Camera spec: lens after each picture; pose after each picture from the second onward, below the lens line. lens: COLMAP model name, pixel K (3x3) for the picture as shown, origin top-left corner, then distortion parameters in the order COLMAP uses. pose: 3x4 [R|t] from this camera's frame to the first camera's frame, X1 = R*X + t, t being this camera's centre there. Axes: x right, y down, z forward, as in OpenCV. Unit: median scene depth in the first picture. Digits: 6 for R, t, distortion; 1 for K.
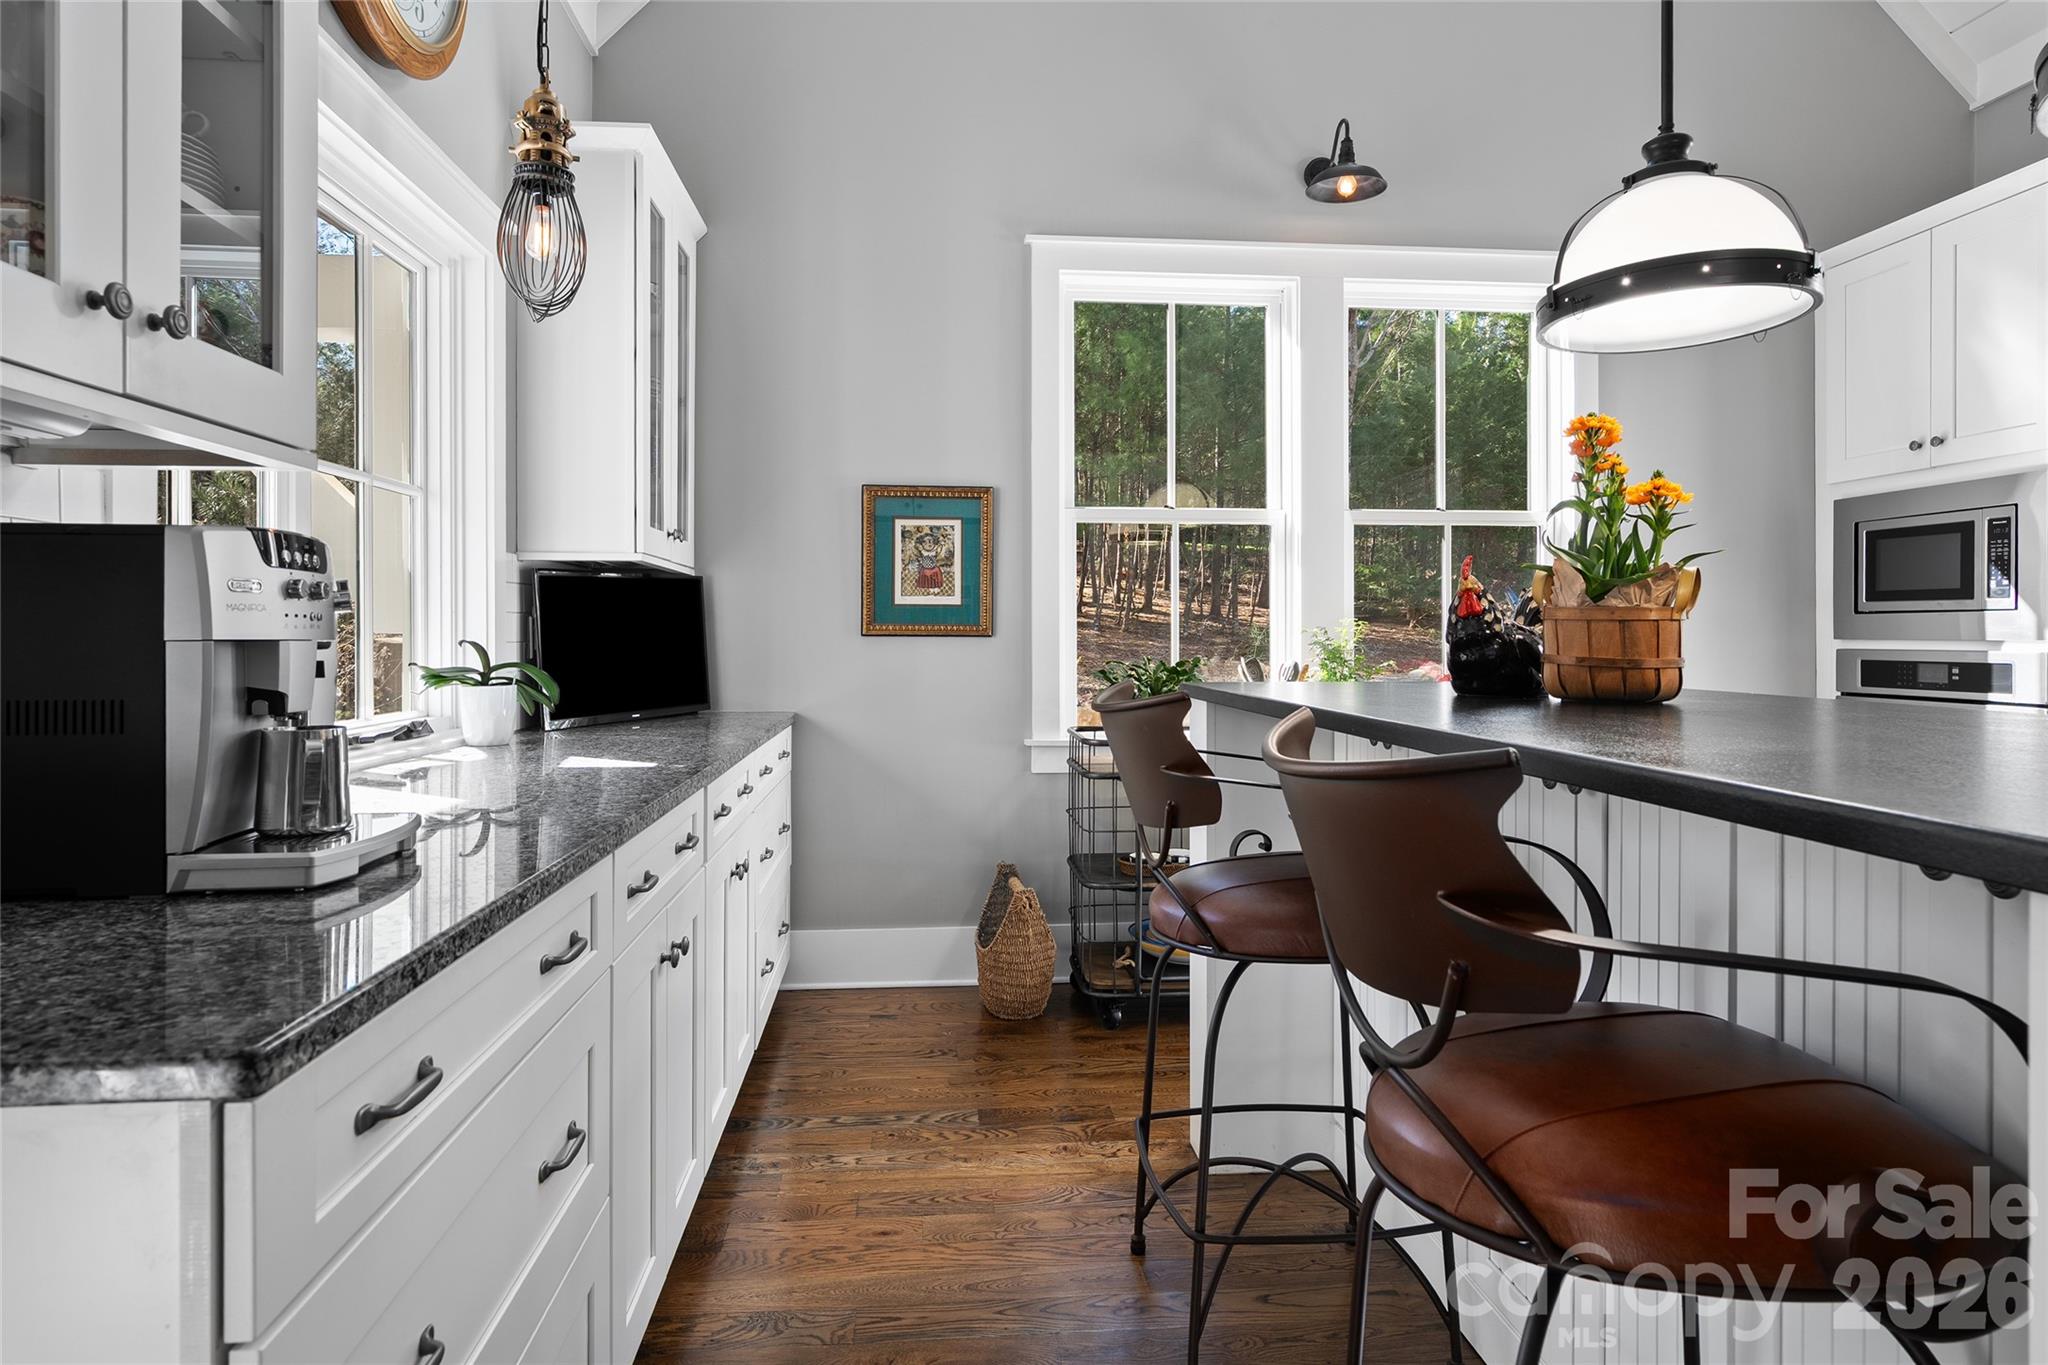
lens RADIAL K [[1174.9, 0, 1015.6], [0, 1174.9, 636.5], [0, 0, 1]] dist [0.050476, 0.000321]
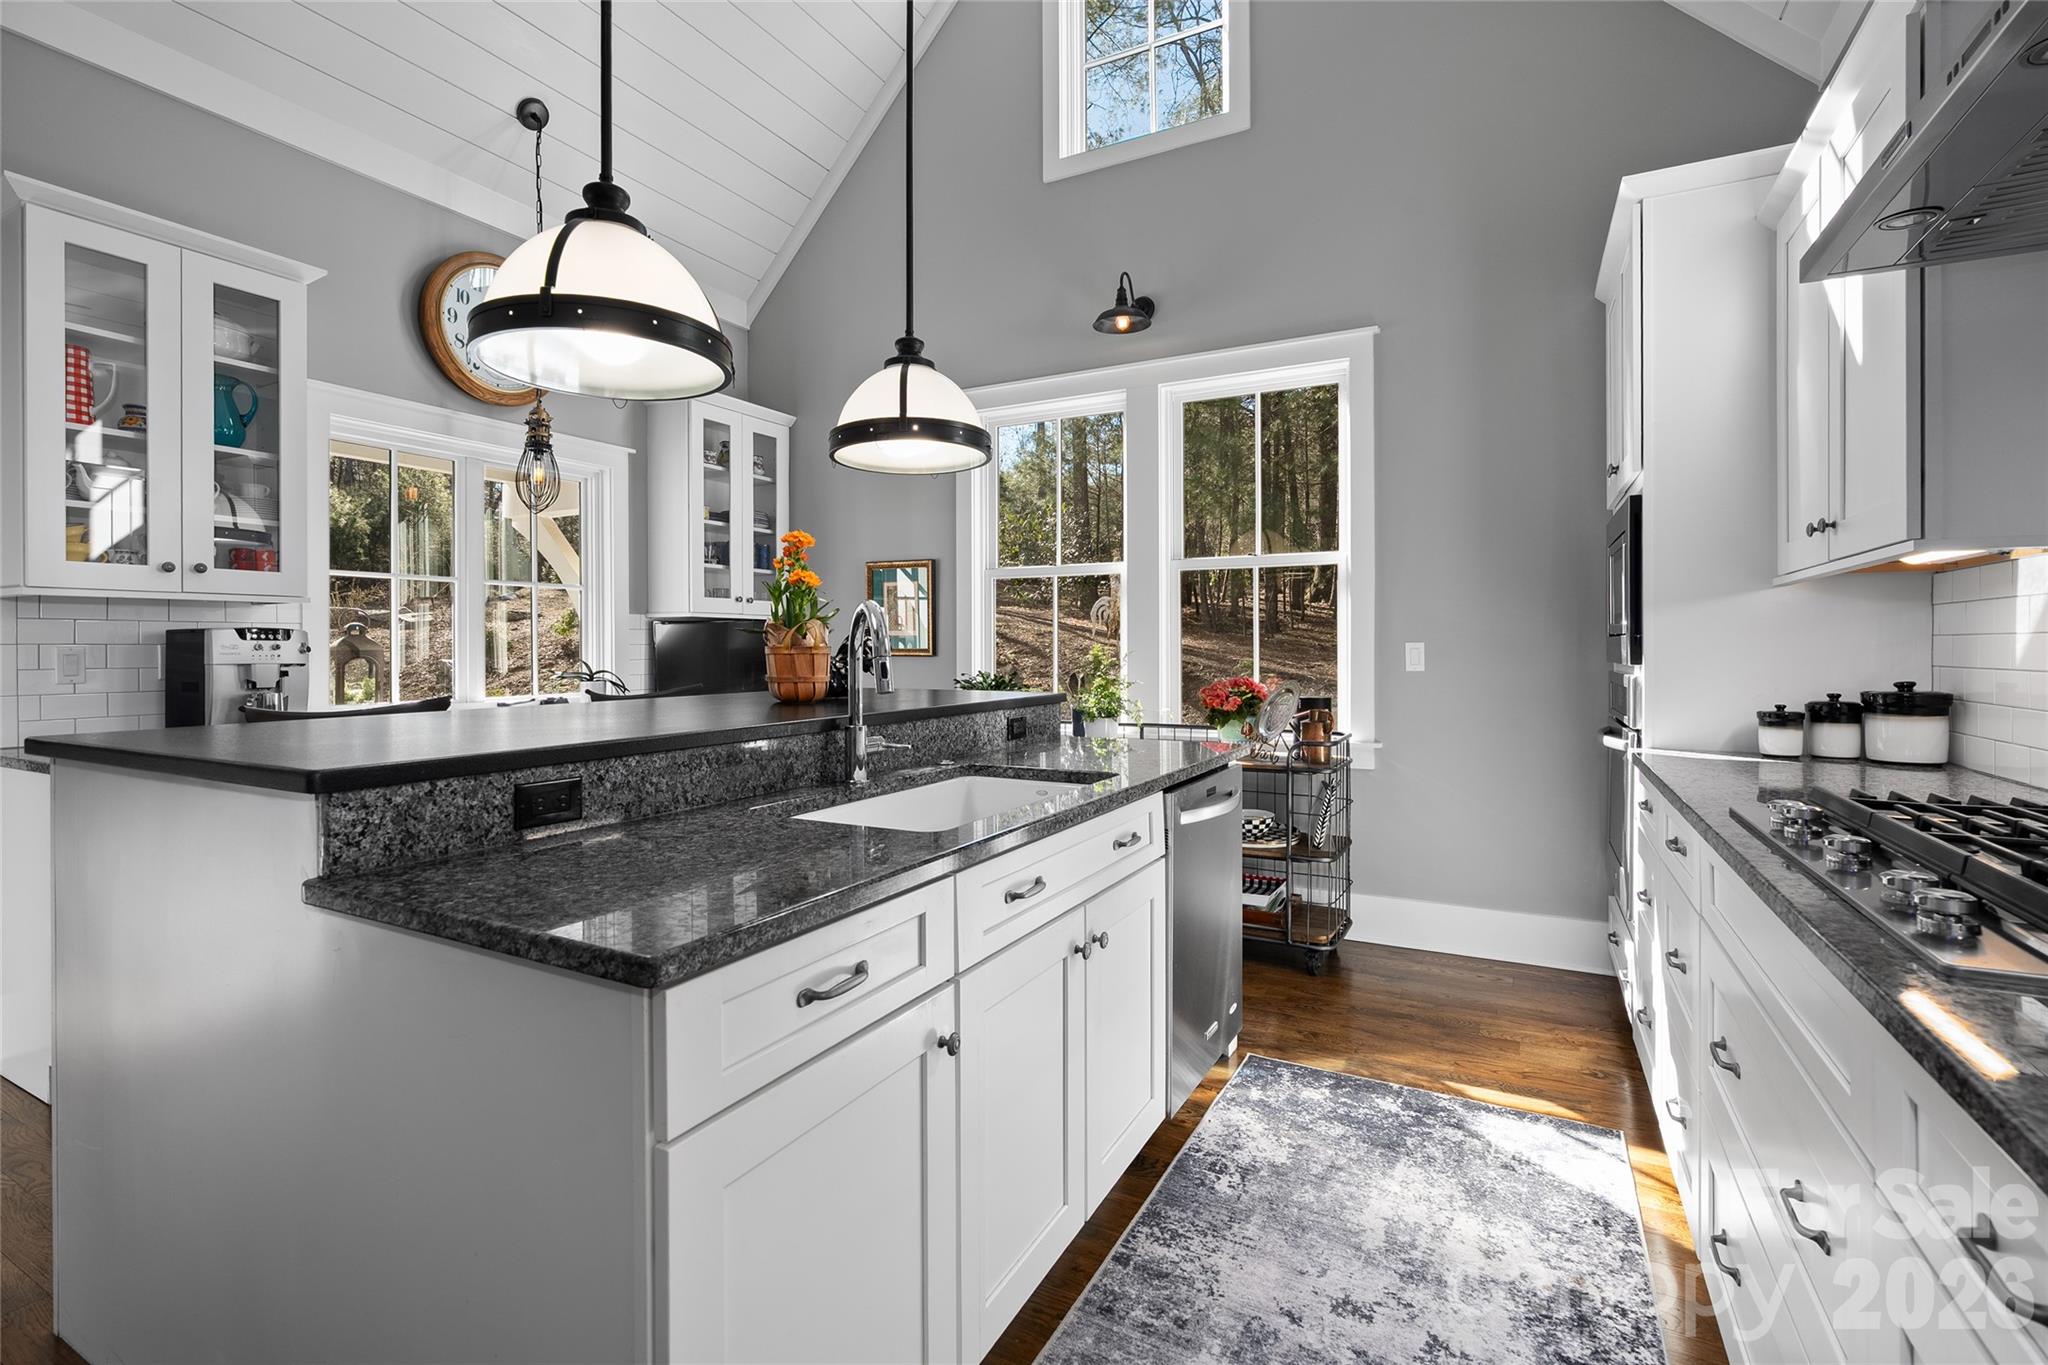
lens RADIAL K [[940.5, 0, 1025.0], [0, 940.5, 662.9], [0, 0, 1]] dist [-0.046321, -0.000039]
pose [[0.849735, 0.003584, -0.527199, 0.691506], [0.000039, 0.999976, 0.006861, -0.000827], [0.527211, -0.005851, 0.849714, 0.033120]]
